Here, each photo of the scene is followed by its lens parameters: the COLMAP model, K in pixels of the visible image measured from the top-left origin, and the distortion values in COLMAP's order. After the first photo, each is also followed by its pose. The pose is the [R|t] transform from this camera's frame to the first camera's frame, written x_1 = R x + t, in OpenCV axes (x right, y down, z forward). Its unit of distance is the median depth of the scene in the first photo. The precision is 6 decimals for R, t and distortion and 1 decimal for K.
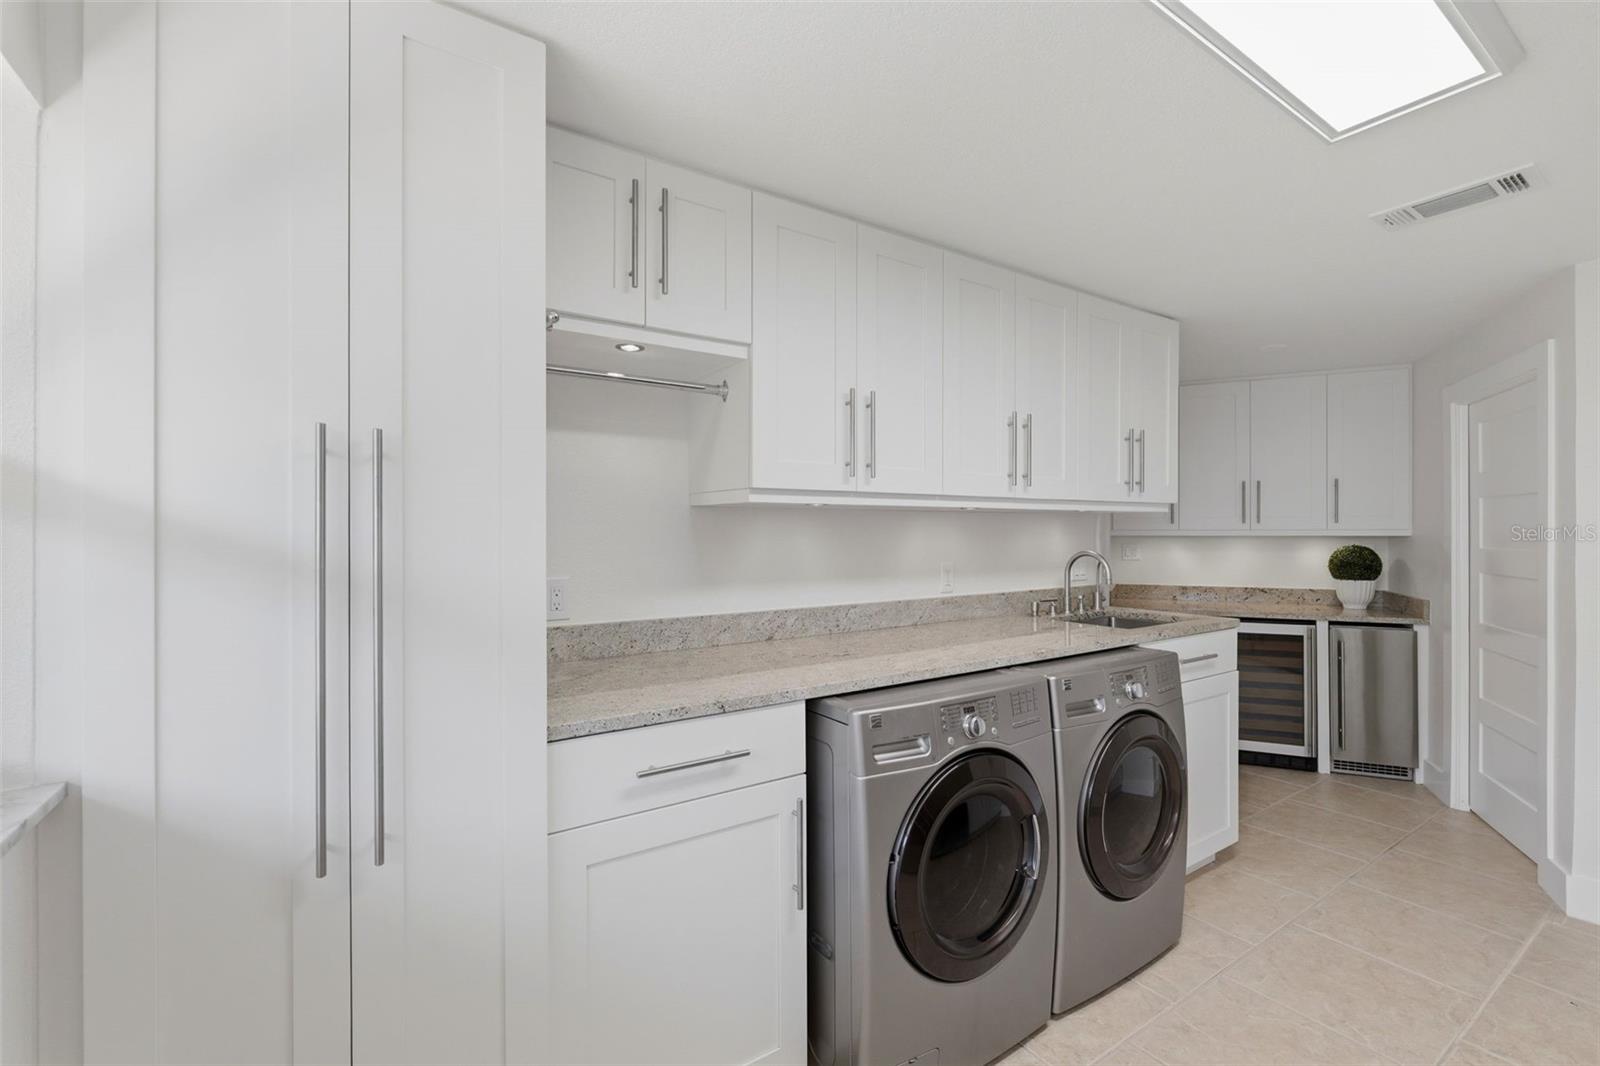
lens RADIAL K [[669.7, 0, 798.9], [0, 669.7, 533.7], [0, 0, 1]] dist [-0.001127, -0.000344]
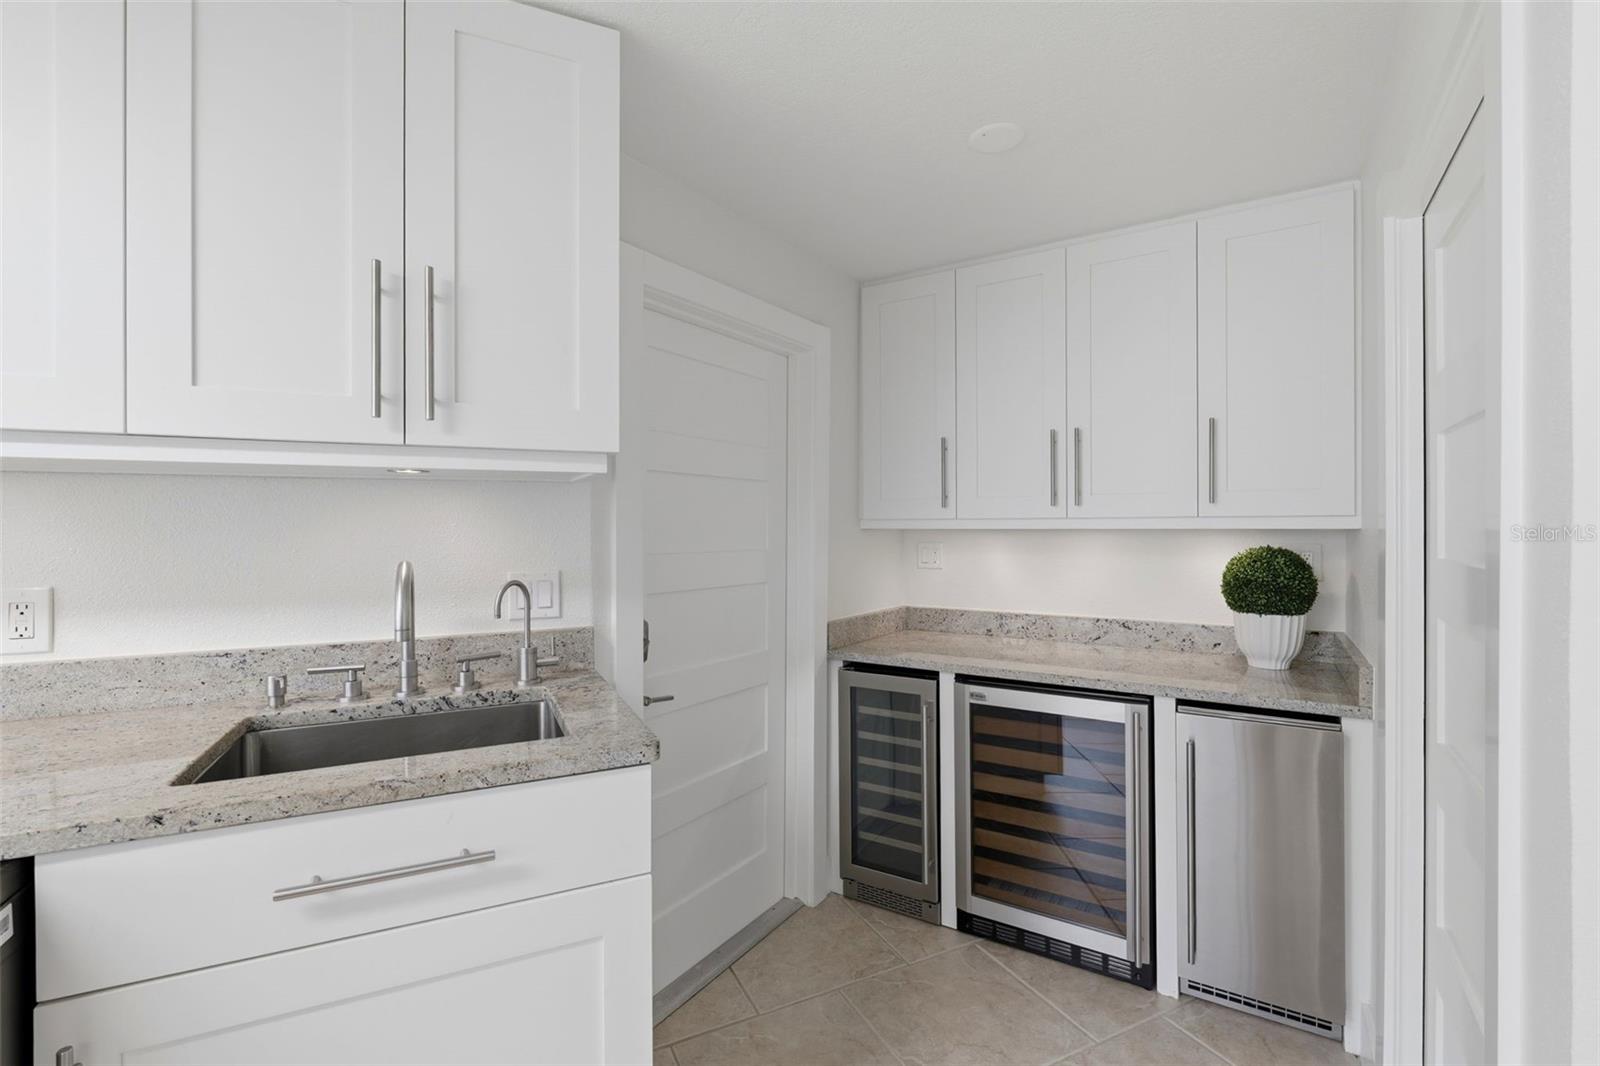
lens RADIAL K [[669.7, 0, 800.6], [0, 669.7, 533.1], [0, 0, 1]] dist [-0.001127, -0.000344]
pose [[0.990298, 0.000711, -0.138955, 0.549464], [0.000092, 0.999983, 0.005775, 0.003380], [0.138956, -0.005731, 0.990282, 0.436257]]
